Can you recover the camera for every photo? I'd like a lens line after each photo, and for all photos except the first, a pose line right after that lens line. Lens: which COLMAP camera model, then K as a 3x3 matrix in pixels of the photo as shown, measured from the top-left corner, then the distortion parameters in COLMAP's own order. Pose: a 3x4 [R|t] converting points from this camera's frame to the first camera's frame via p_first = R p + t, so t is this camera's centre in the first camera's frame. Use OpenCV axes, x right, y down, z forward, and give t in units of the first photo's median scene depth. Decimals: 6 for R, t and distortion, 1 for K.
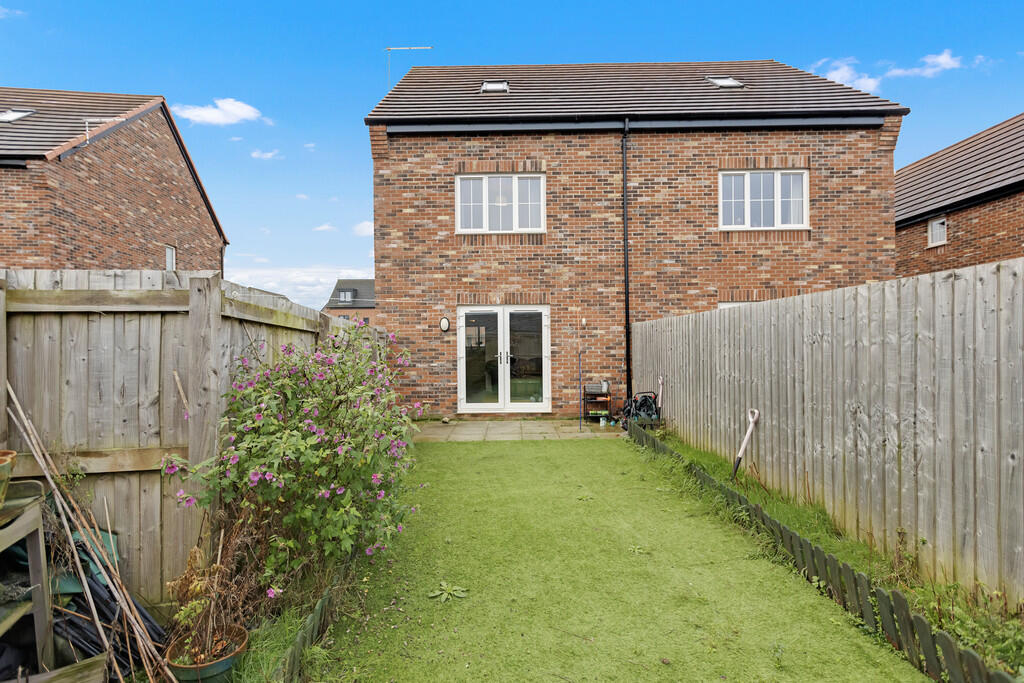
lens RADIAL K [[451.6, 0, 512.6], [0, 451.6, 340.3], [0, 0, 1]] dist [0.009967, -0.002020]
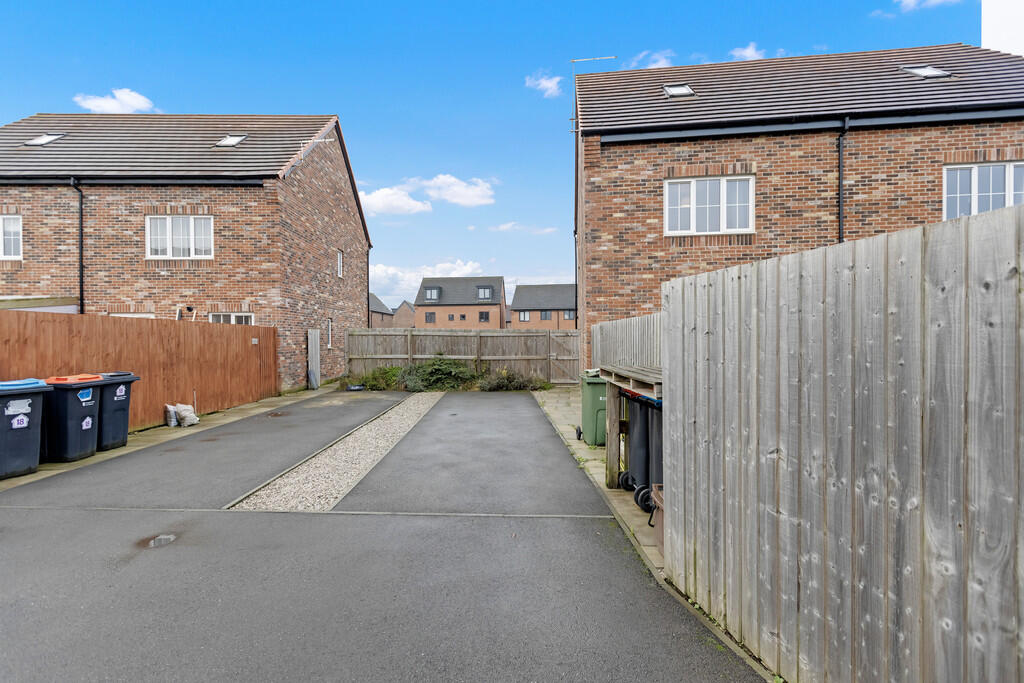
lens RADIAL K [[451.6, 0, 514.2], [0, 451.6, 341.3], [0, 0, 1]] dist [0.009967, -0.002020]
pose [[0.993275, 0.006575, -0.115589, -0.349454], [-0.005402, 0.999931, 0.010455, 0.000627], [0.115649, -0.009761, 0.993242, -0.087557]]
